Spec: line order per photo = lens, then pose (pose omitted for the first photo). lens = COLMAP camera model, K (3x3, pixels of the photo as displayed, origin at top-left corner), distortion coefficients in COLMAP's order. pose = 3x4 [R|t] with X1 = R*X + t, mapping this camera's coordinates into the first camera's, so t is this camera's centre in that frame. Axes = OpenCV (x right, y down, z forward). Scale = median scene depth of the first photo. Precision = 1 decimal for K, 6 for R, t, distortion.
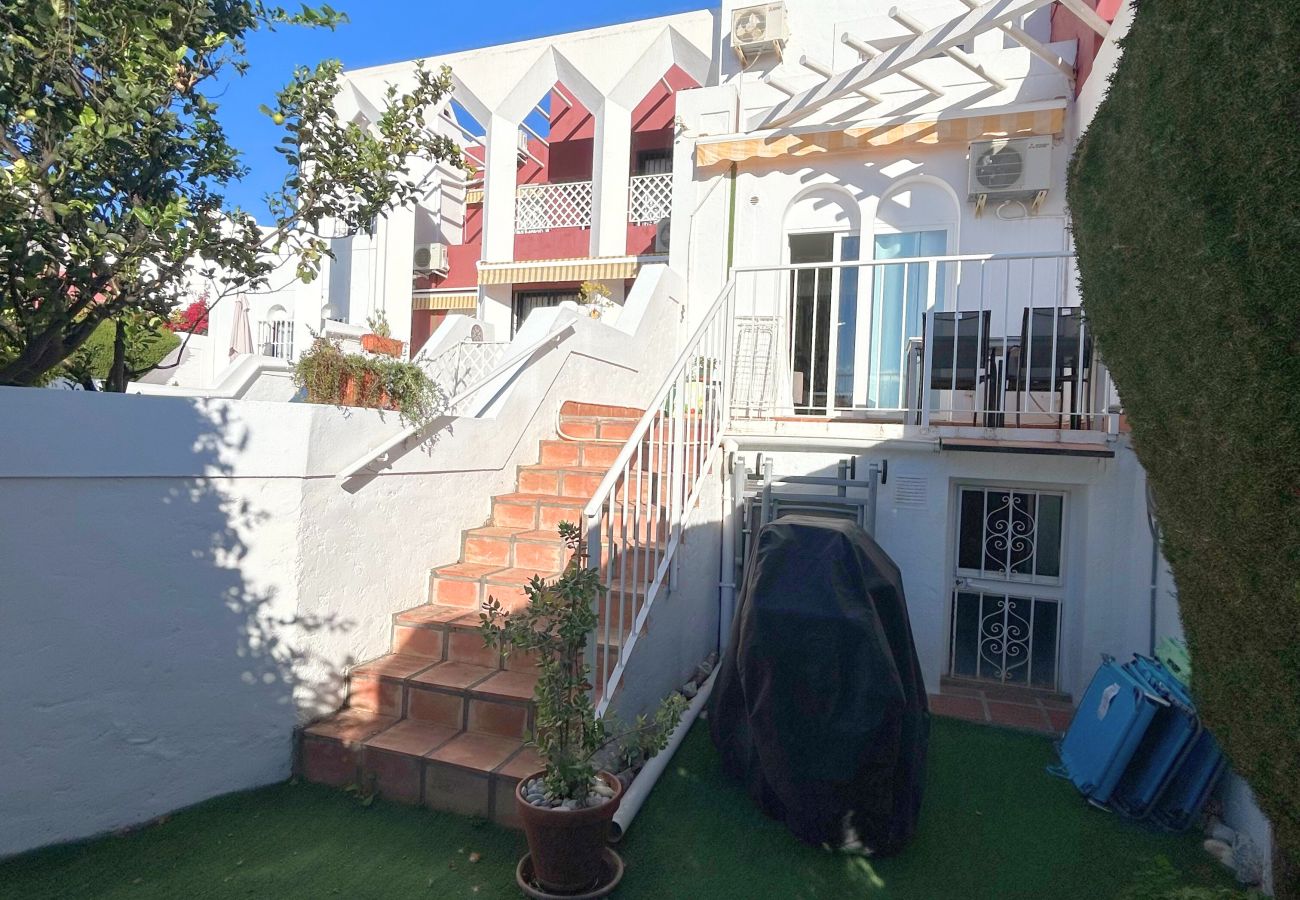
lens RADIAL K [[702.5, 0, 648.3], [0, 702.5, 445.9], [0, 0, 1]] dist [0.000941, -0.001475]
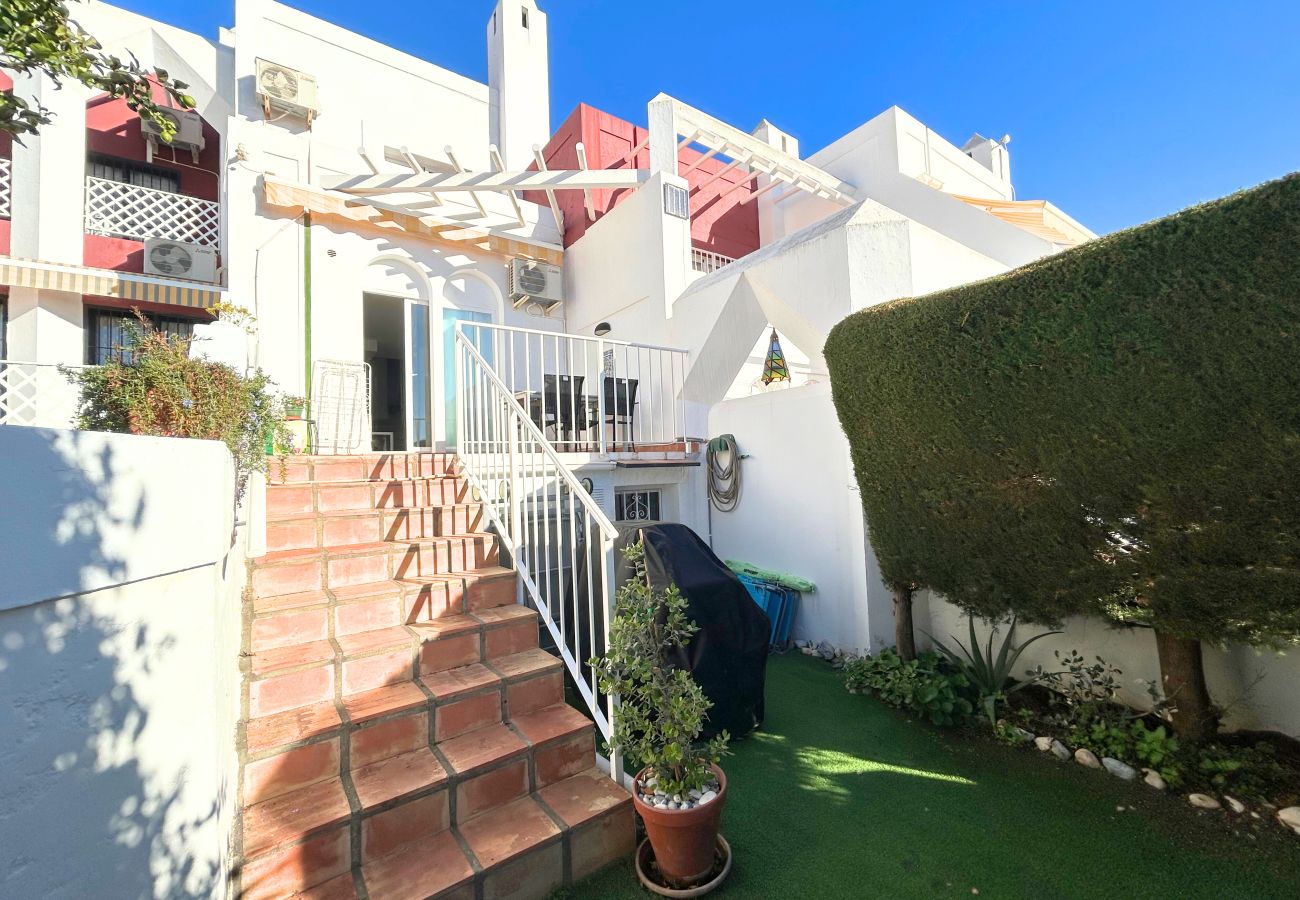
lens RADIAL K [[529.7, 0, 647.4], [0, 529.7, 448.6], [0, 0, 1]] dist [-0.002572, 0.003592]
pose [[0.569324, -0.026398, 0.821689, -0.494819], [0.067180, 0.997636, -0.014497, -0.016074], [-0.819364, 0.063454, 0.569752, 0.327364]]
